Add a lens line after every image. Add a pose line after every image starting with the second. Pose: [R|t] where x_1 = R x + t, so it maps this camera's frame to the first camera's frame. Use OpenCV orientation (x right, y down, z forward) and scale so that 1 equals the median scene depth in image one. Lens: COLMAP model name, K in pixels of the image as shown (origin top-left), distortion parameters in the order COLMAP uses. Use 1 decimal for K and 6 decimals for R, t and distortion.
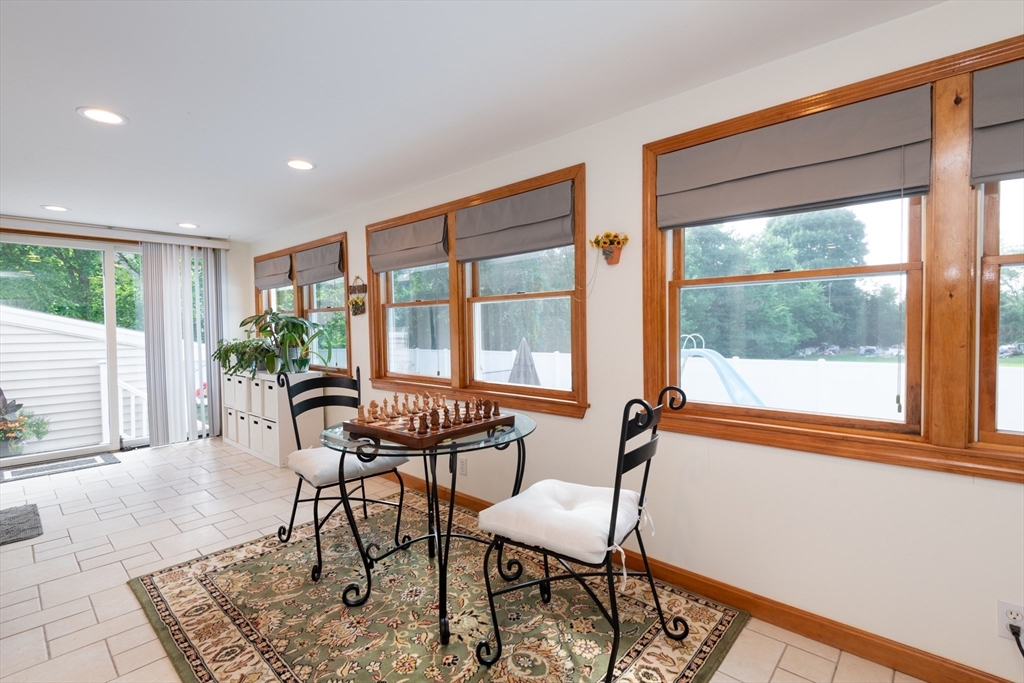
lens RADIAL K [[467.0, 0, 513.6], [0, 467.0, 338.5], [0, 0, 1]] dist [0.022026, -0.012432]
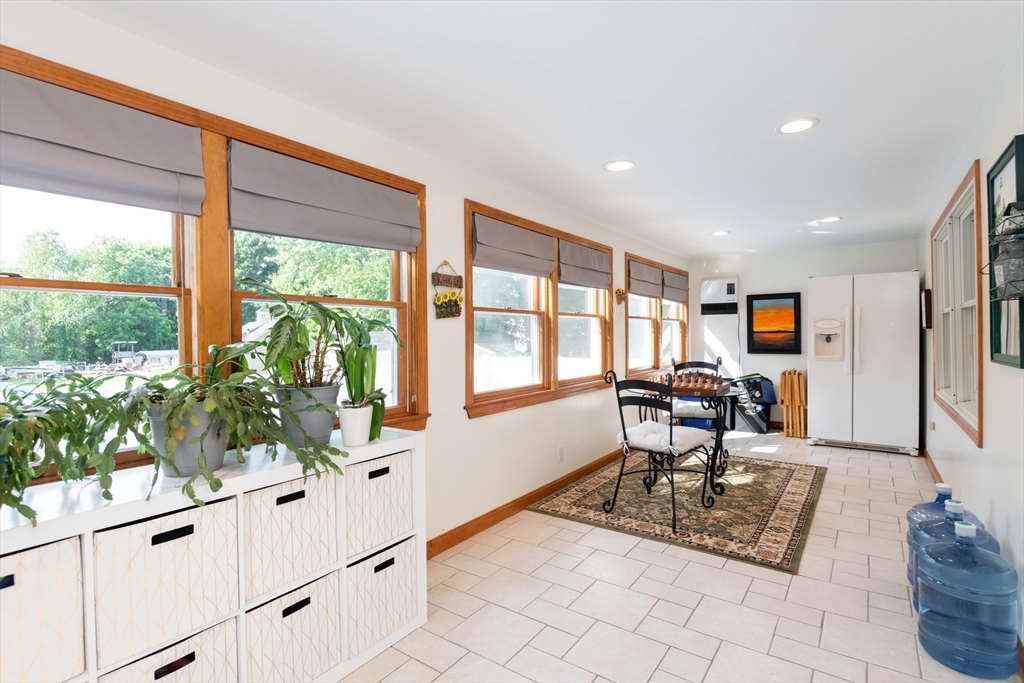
lens RADIAL K [[501.0, 0, 513.3], [0, 501.0, 336.2], [0, 0, 1]] dist [0.033618, 0.000112]
pose [[-0.123790, 0.008855, 0.992269, -1.846666], [0.038569, 0.999247, -0.004106, -0.029773], [-0.991559, 0.037763, -0.124038, 1.725031]]
